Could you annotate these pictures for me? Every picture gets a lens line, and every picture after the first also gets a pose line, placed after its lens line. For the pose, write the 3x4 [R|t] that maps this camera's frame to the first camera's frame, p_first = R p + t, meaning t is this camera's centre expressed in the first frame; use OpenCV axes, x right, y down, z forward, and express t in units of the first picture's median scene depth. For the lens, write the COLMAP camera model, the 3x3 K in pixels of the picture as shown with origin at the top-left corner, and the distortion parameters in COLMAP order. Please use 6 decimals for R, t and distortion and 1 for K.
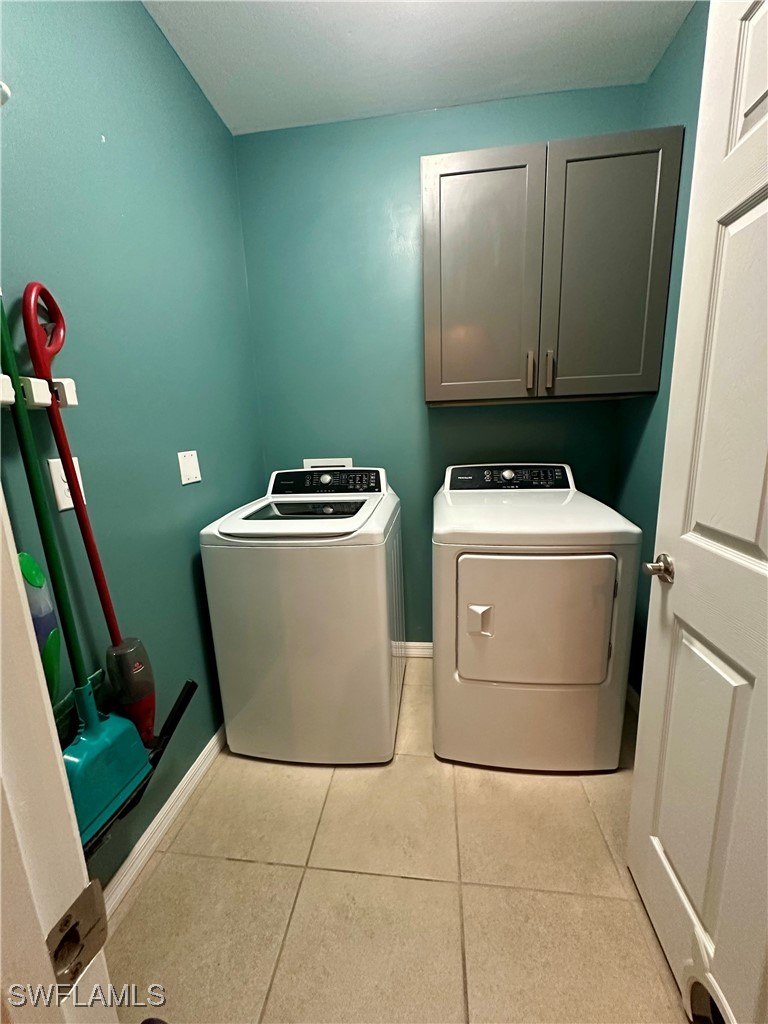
lens RADIAL K [[408.8, 0, 384.8], [0, 408.8, 518.2], [0, 0, 1]] dist [0.000036, 0.000716]
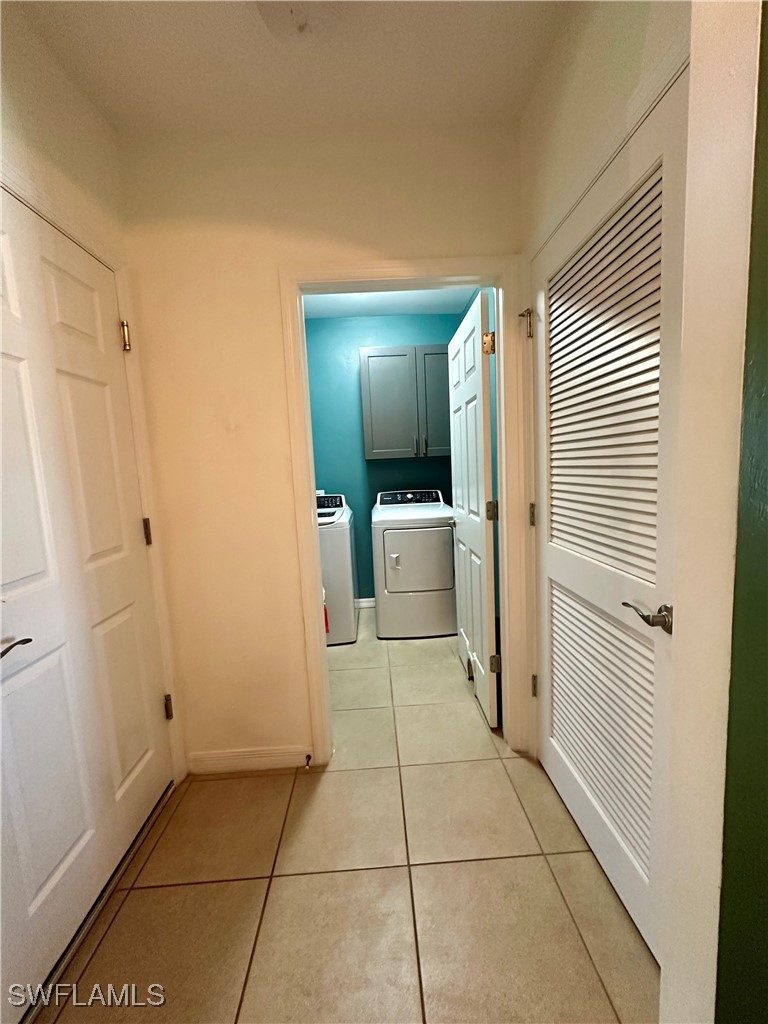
lens RADIAL K [[408.8, 0, 388.0], [0, 408.8, 512.2], [0, 0, 1]] dist [0.000036, 0.000716]
pose [[0.987280, -0.030494, 0.156036, -0.100684], [0.046842, 0.993661, -0.102191, 0.160900], [-0.151931, 0.108200, 0.982451, -0.866861]]
